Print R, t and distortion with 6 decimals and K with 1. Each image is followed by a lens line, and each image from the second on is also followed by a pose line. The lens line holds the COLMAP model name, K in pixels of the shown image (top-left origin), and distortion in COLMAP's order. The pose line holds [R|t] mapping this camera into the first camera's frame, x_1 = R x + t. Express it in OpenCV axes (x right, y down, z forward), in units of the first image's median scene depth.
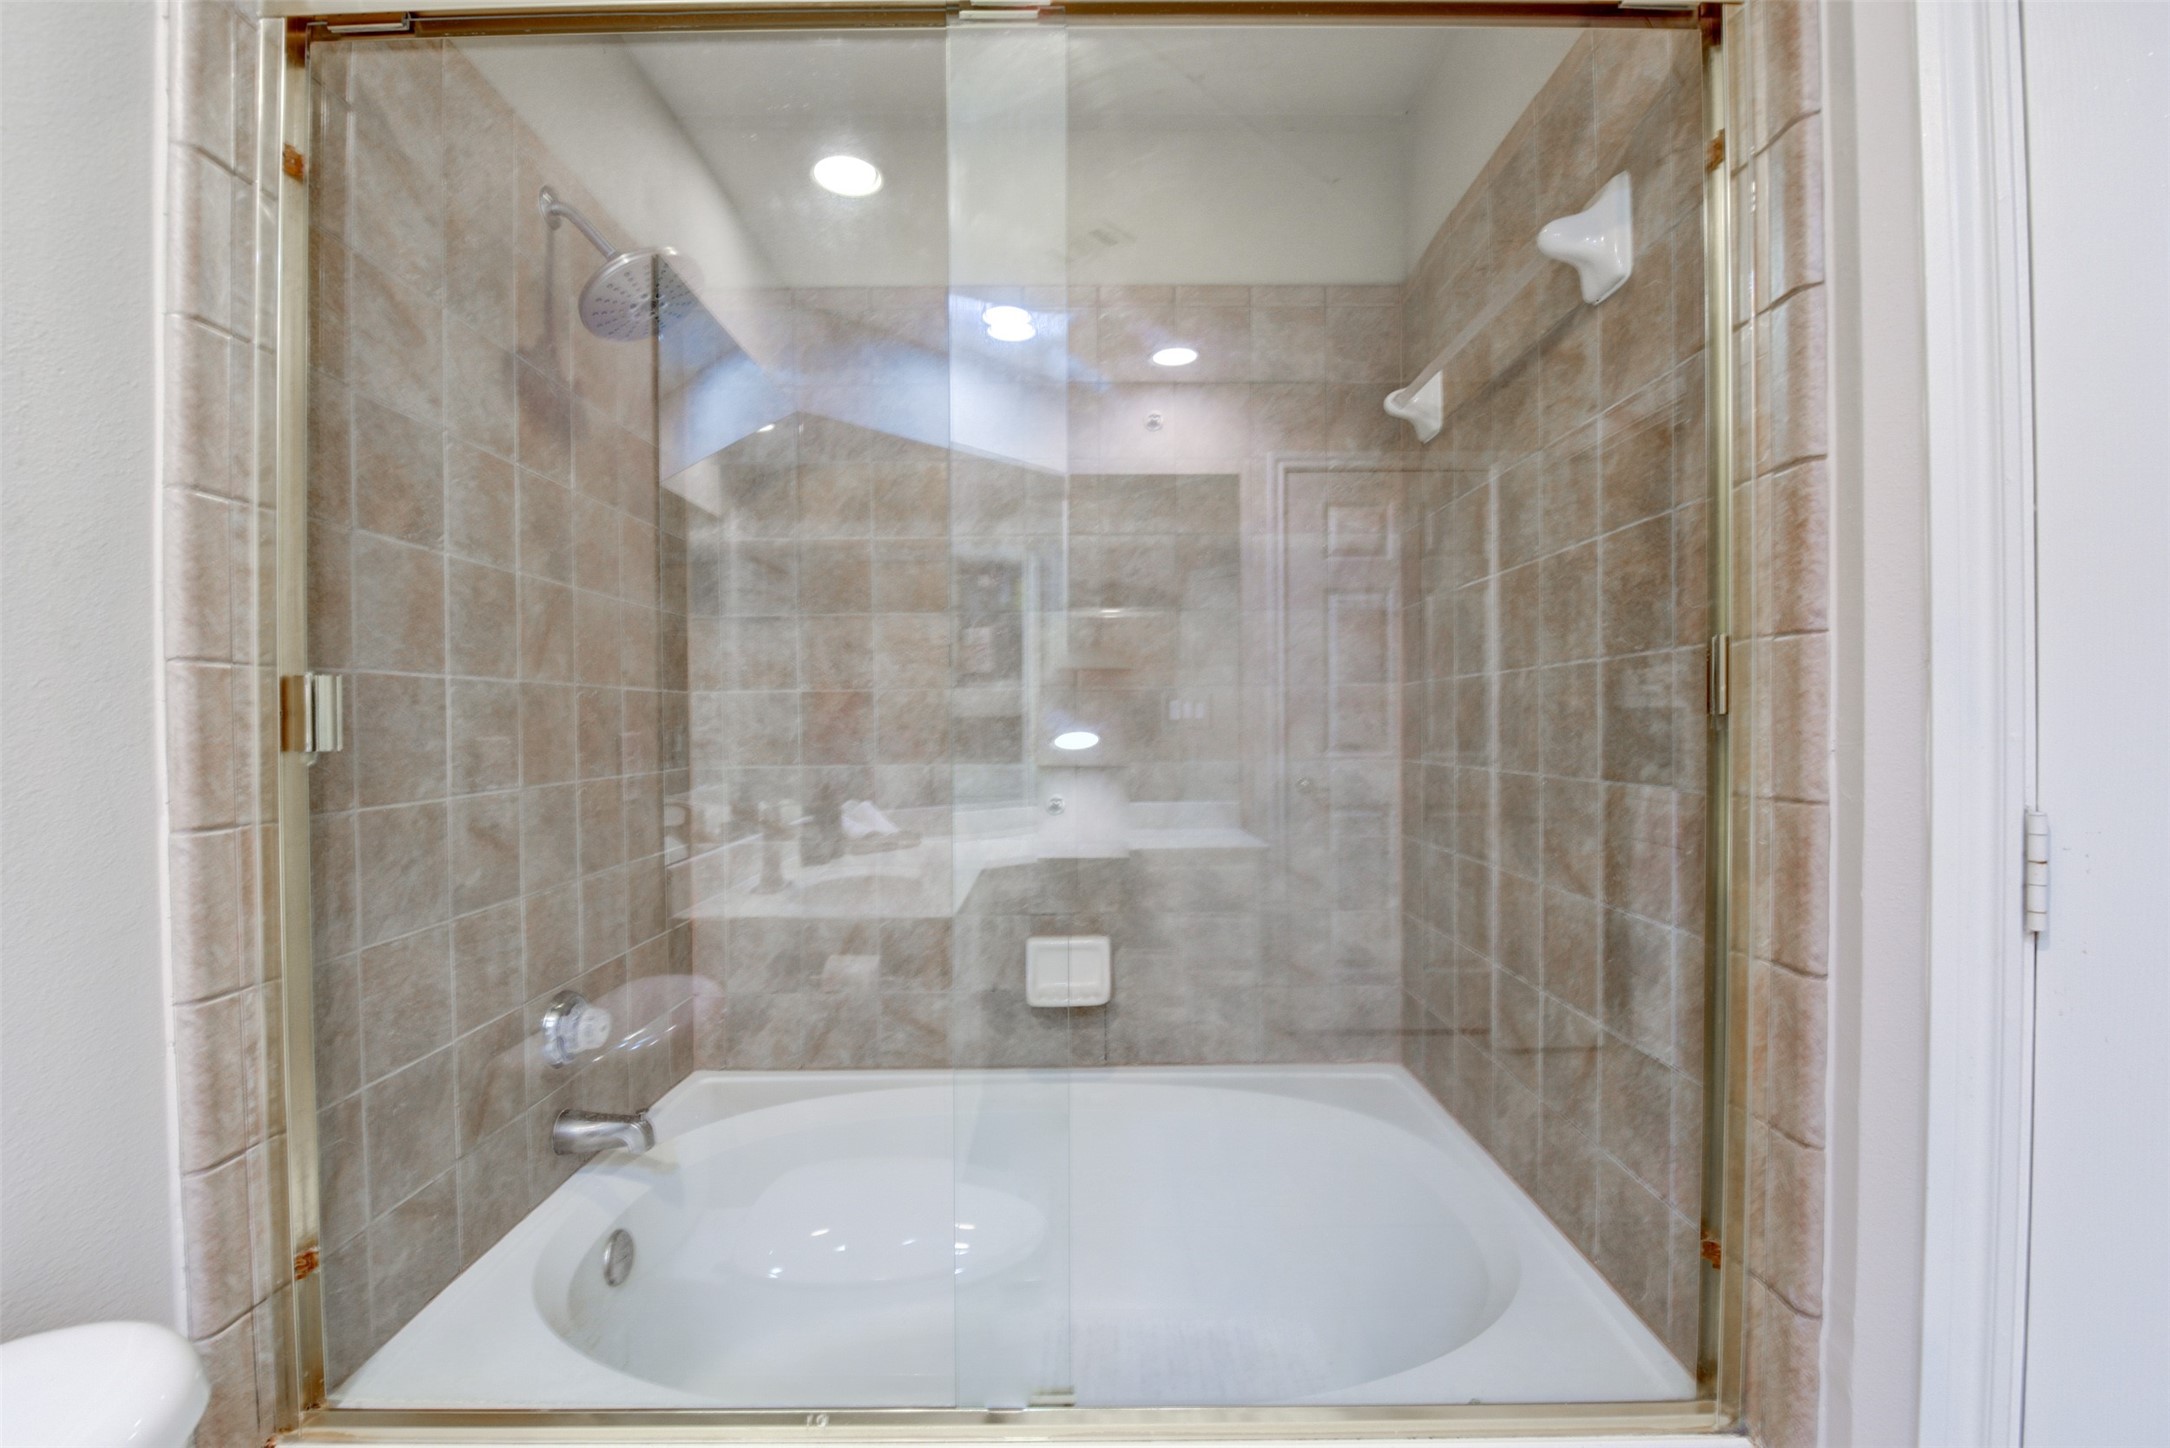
lens RADIAL K [[942.8, 0, 1089.7], [0, 942.8, 735.7], [0, 0, 1]] dist [-0.005277, -0.008682]
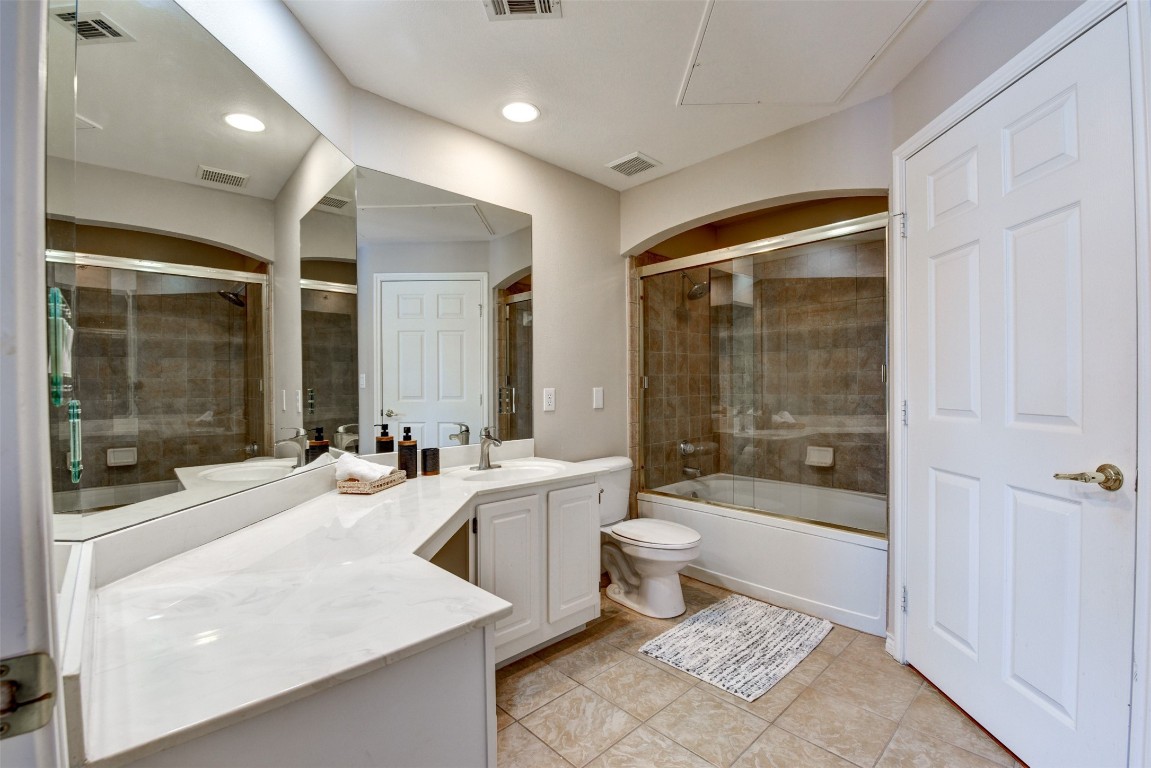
lens RADIAL K [[500.1, 0, 579.3], [0, 500.1, 389.7], [0, 0, 1]] dist [-0.005277, -0.008682]
pose [[0.688387, 0.007594, -0.725304, 1.015878], [-0.004441, 0.999971, 0.006254, 0.006432], [0.725330, -0.001084, 0.688400, -1.267632]]
